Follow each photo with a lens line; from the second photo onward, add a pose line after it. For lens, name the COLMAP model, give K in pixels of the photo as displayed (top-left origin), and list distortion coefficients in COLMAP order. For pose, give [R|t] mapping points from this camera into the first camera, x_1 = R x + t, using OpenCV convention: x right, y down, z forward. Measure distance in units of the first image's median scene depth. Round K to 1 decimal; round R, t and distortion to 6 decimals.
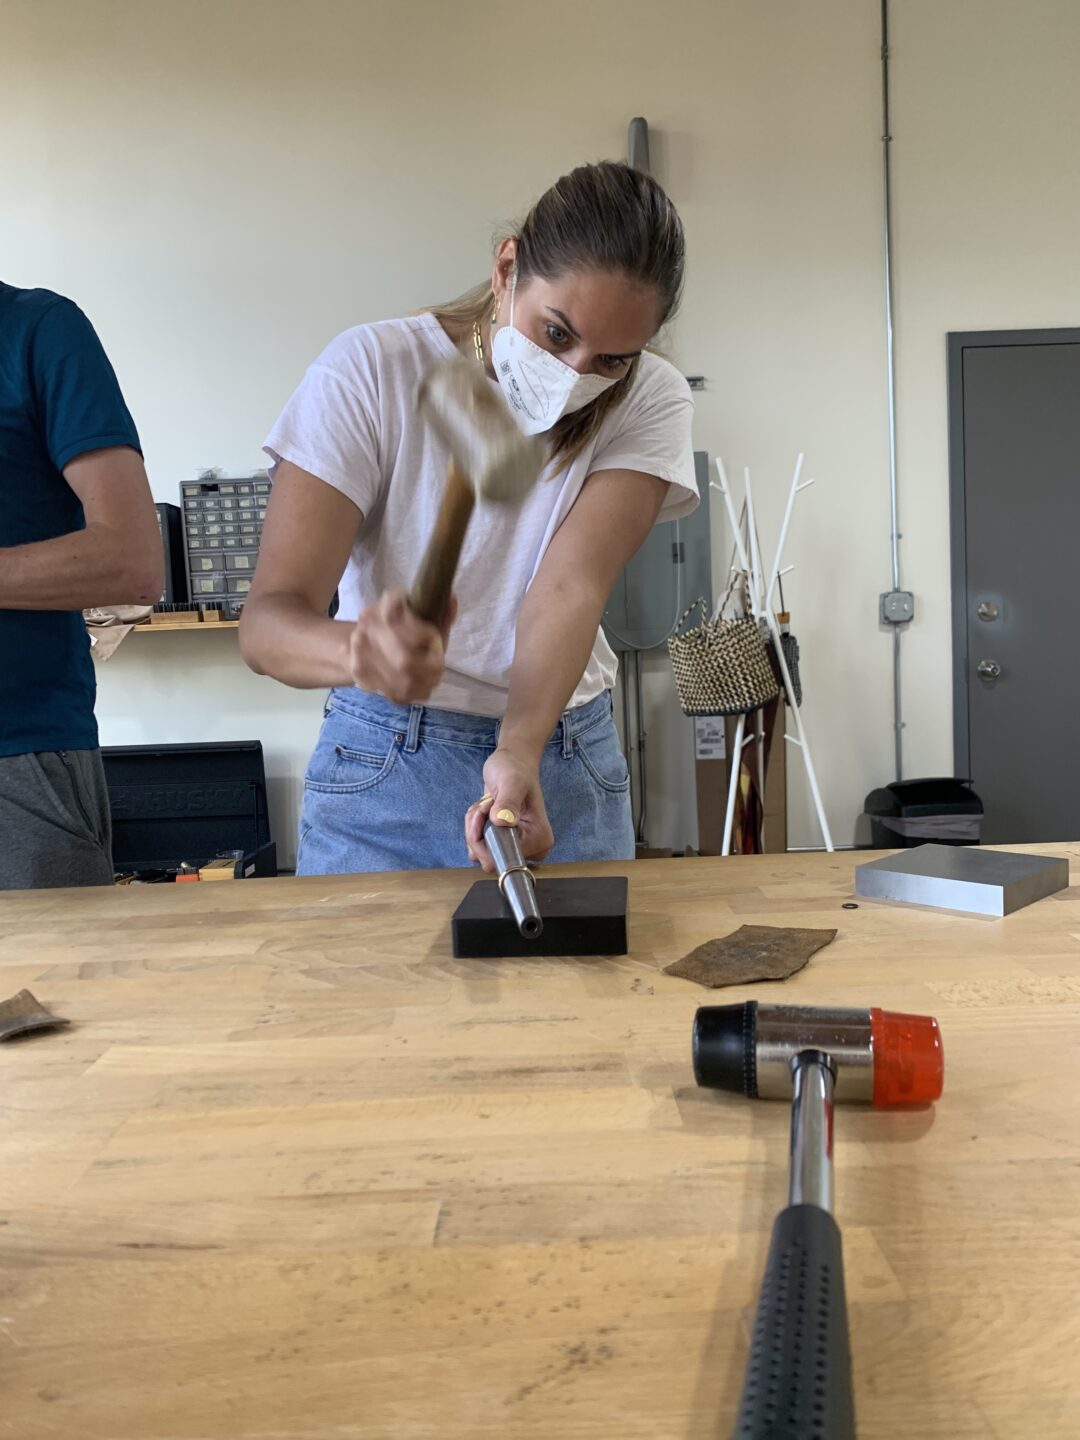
lens RADIAL K [[1056.6, 0, 557.9], [0, 1056.6, 734.8], [0, 0, 1]] dist [0.036820, -0.062958]
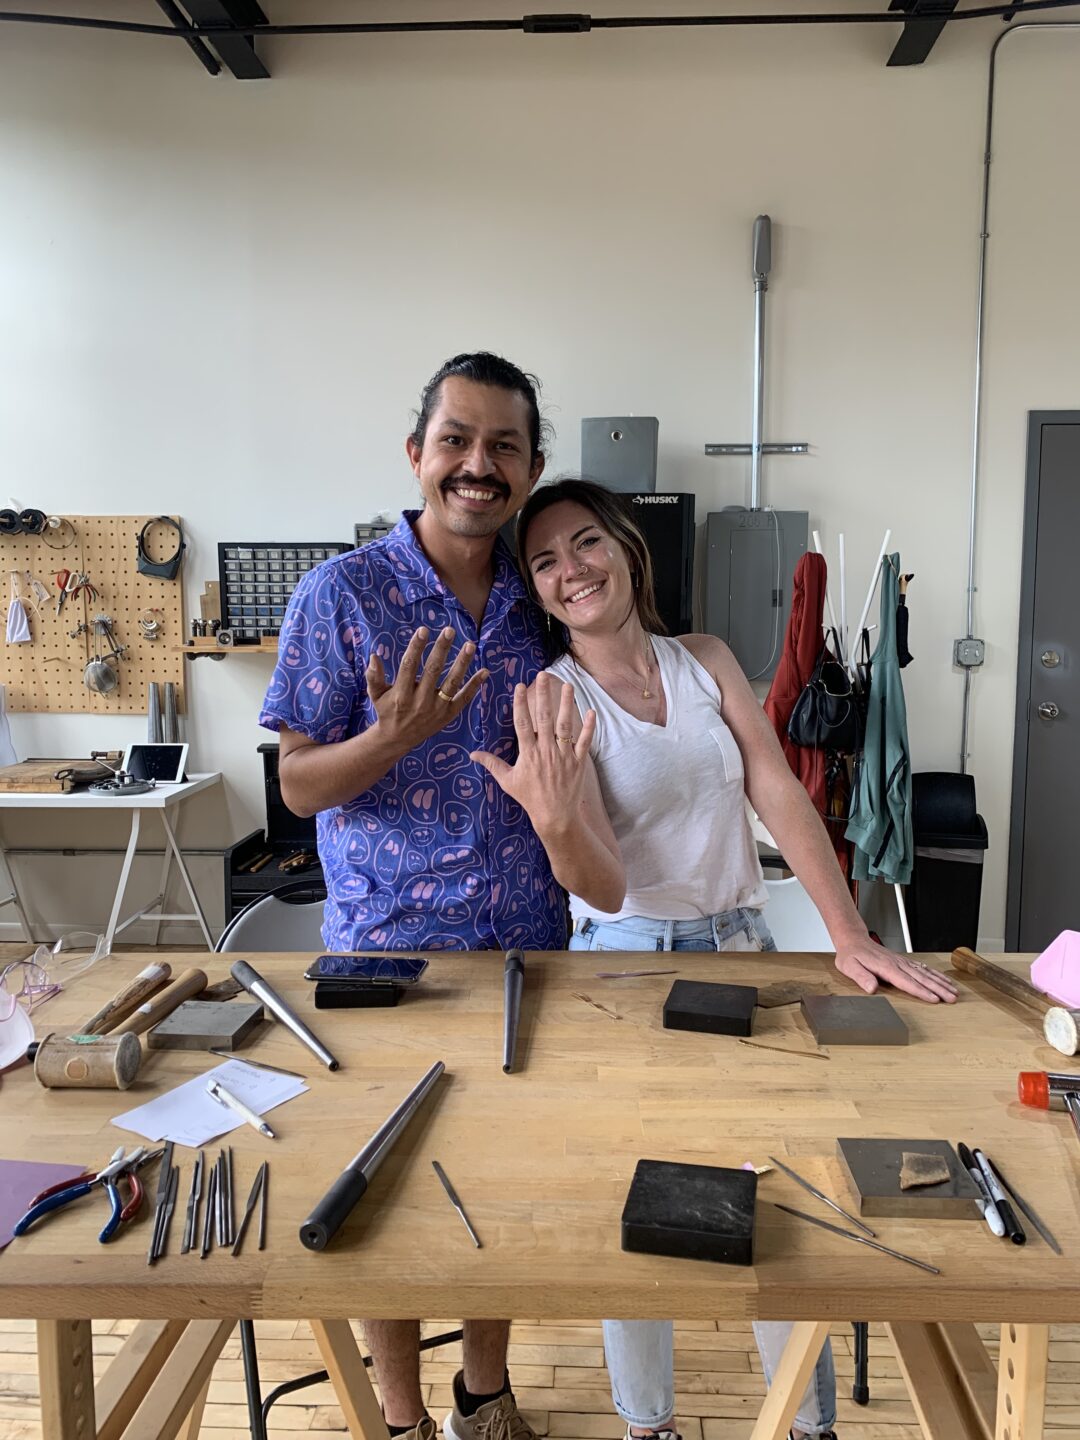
lens RADIAL K [[1079.6, 0, 559.5], [0, 1079.6, 714.4], [0, 0, 1]] dist [0.009346, -0.001450]
pose [[0.997698, 0.047993, -0.047905, -0.062152], [-0.046449, 0.998381, 0.032843, -0.077220], [0.049404, -0.030542, 0.998312, -0.189145]]
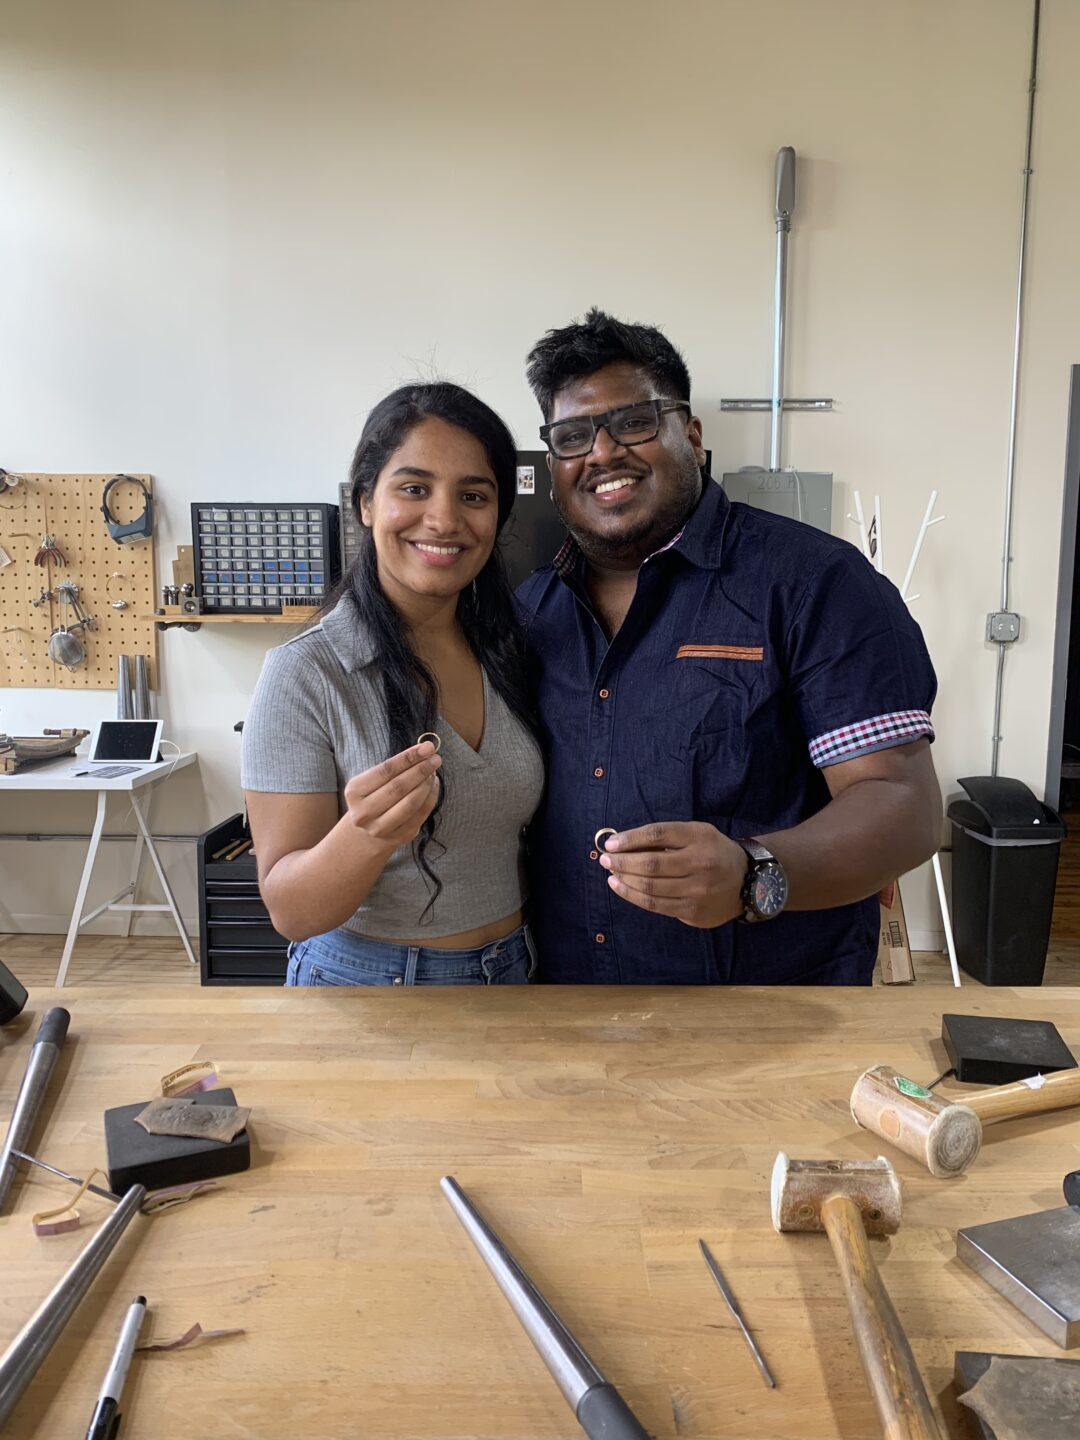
lens RADIAL K [[1064.7, 0, 571.1], [0, 1064.7, 720.0], [0, 0, 1]] dist [0.010216, 0.000079]
pose [[0.997497, 0.054093, -0.045533, -0.058005], [-0.051651, 0.997247, 0.053200, -0.067381], [0.048285, -0.050715, 0.997545, -0.084193]]
